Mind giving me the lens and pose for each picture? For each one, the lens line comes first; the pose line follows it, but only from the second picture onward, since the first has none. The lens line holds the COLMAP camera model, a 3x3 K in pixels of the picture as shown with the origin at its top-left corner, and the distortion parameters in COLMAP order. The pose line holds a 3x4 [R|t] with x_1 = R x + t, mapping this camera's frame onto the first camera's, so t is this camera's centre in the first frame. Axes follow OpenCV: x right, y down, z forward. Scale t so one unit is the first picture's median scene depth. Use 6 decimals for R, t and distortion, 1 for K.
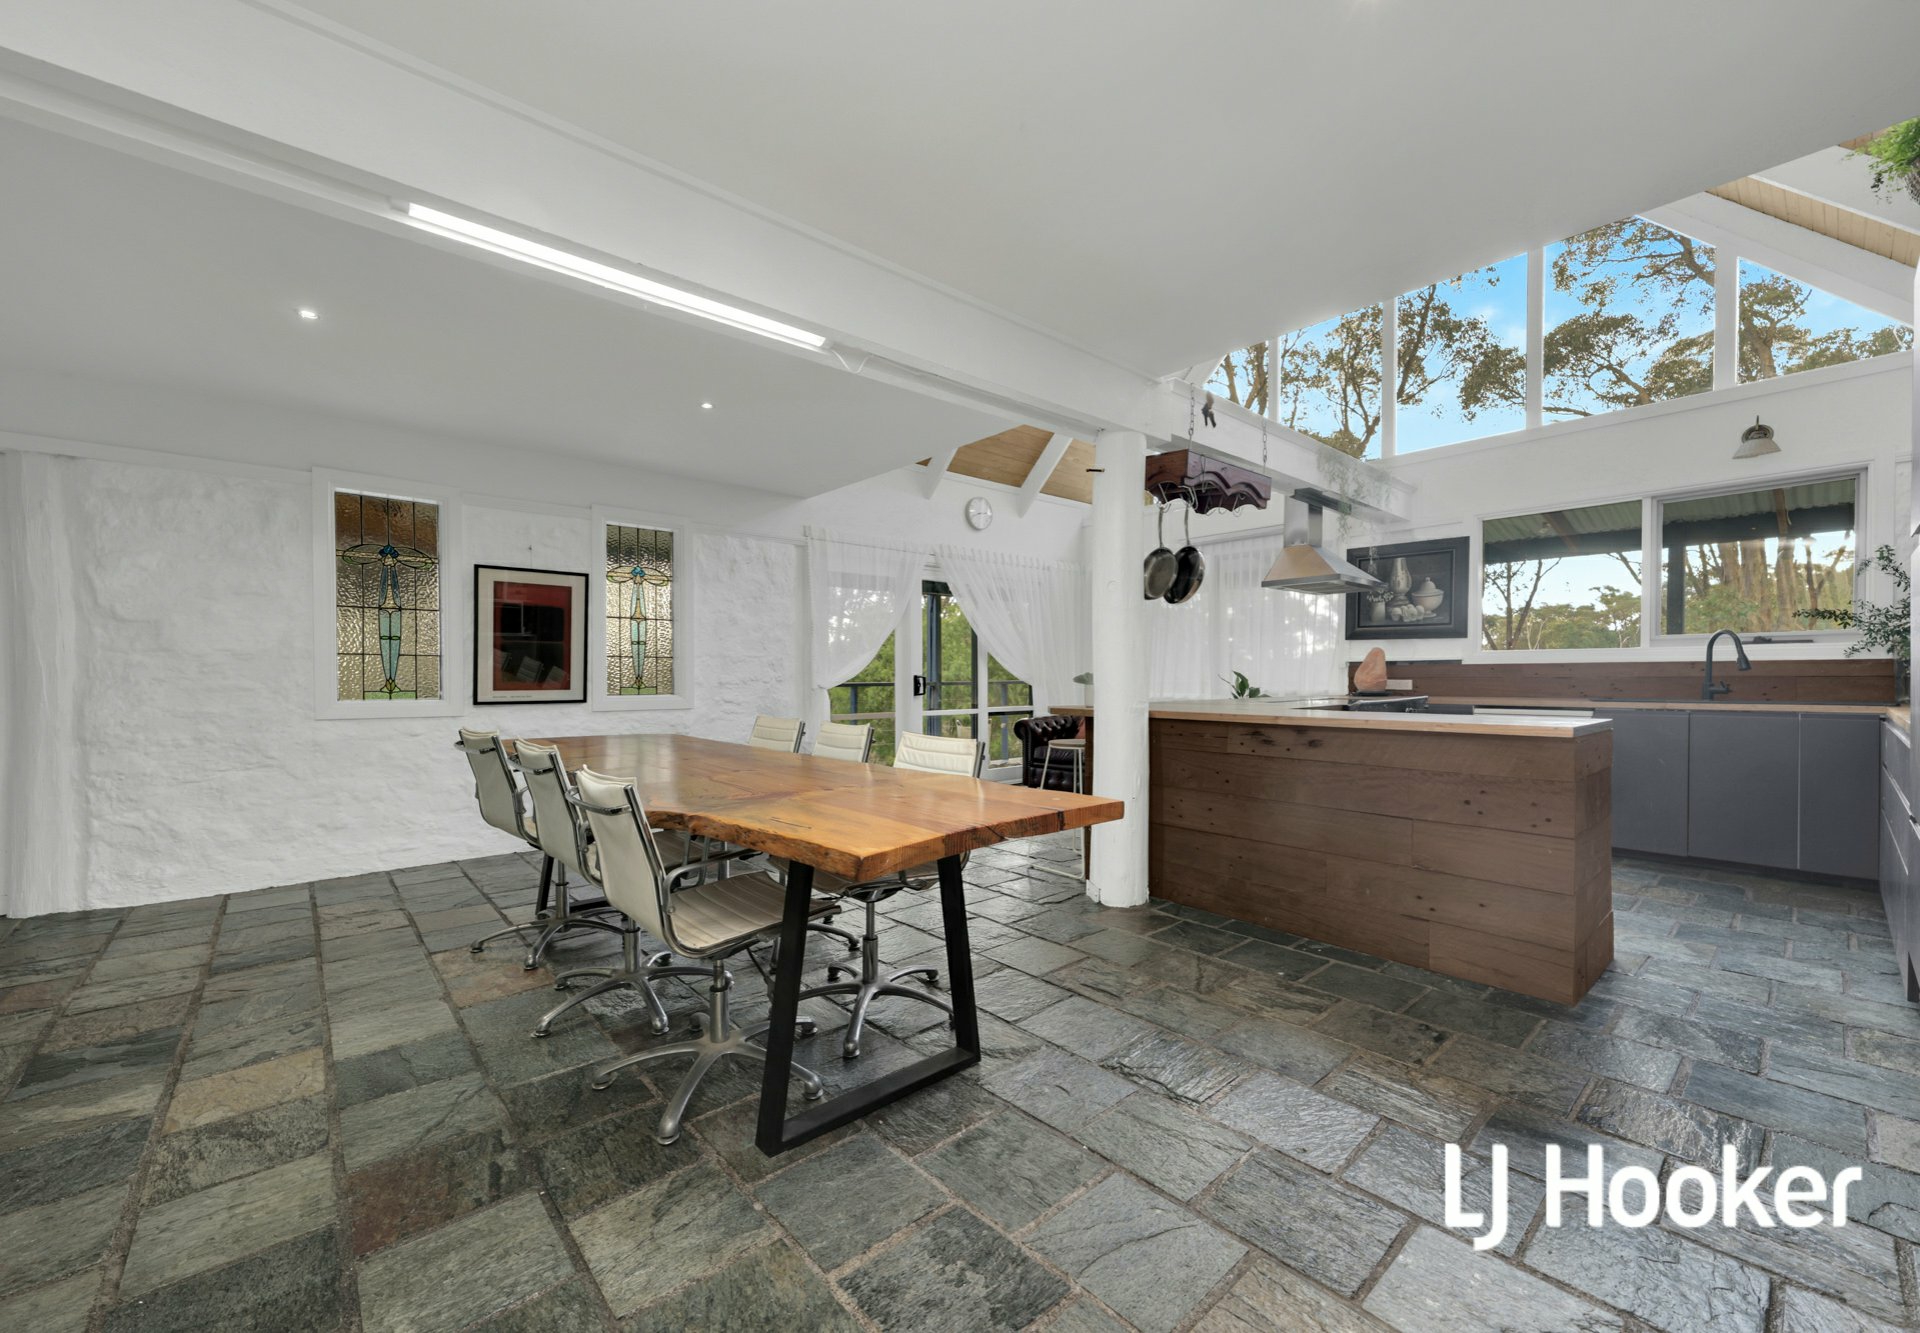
lens RADIAL K [[744.9, 0, 954.7], [0, 744.9, 683.1], [0, 0, 1]] dist [0.001720, 0.000435]
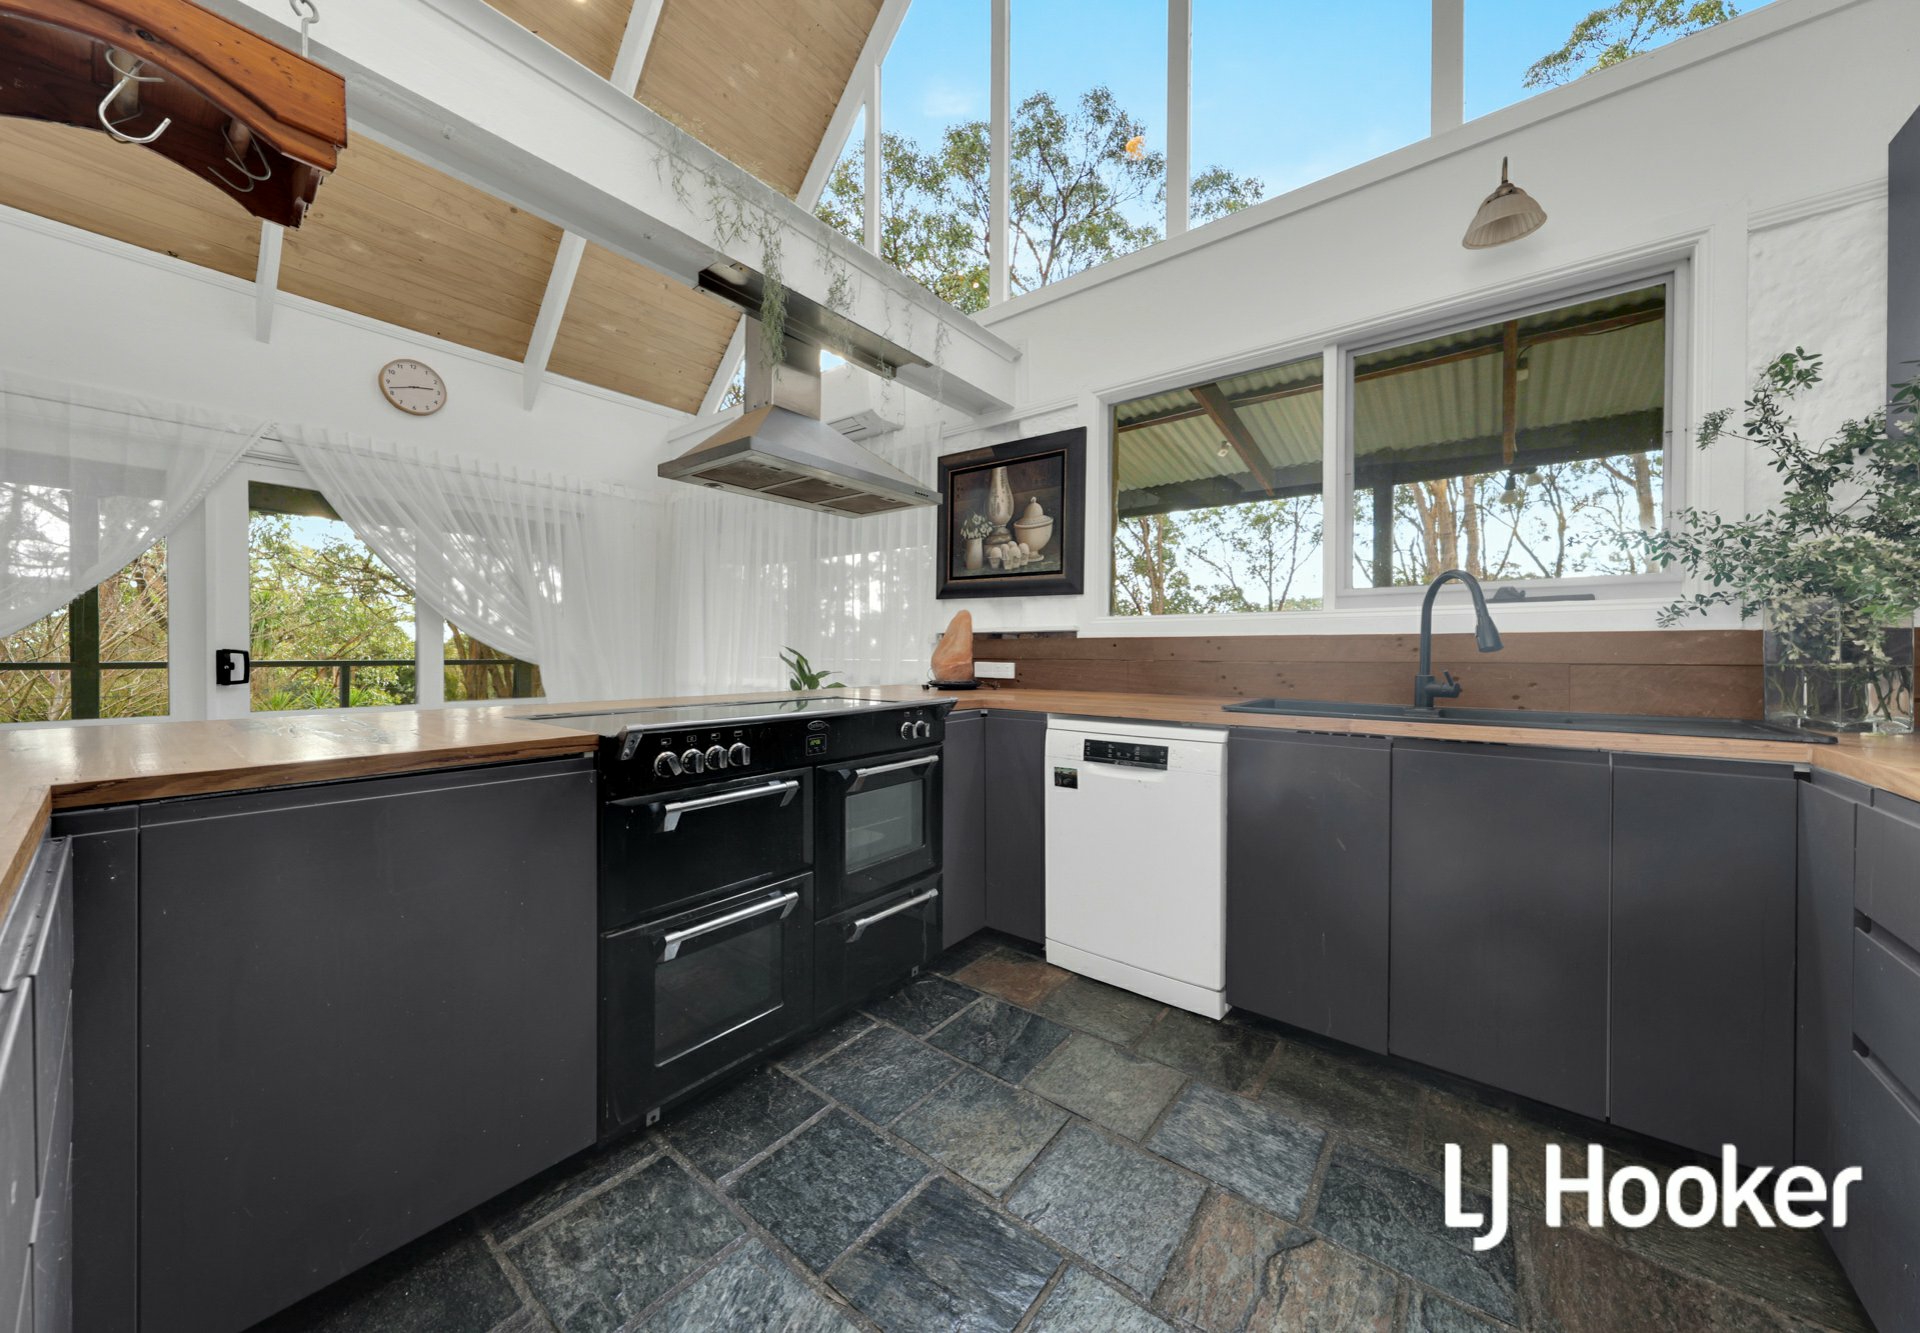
lens RADIAL K [[653.6, 0, 963.5], [0, 653.6, 651.7], [0, 0, 1]] dist [-0.000949, -0.000069]
pose [[0.979935, 0.006736, 0.199203, 0.466337], [-0.005629, 0.999965, -0.006123, -0.009964], [-0.199237, 0.004879, 0.979939, 0.476234]]
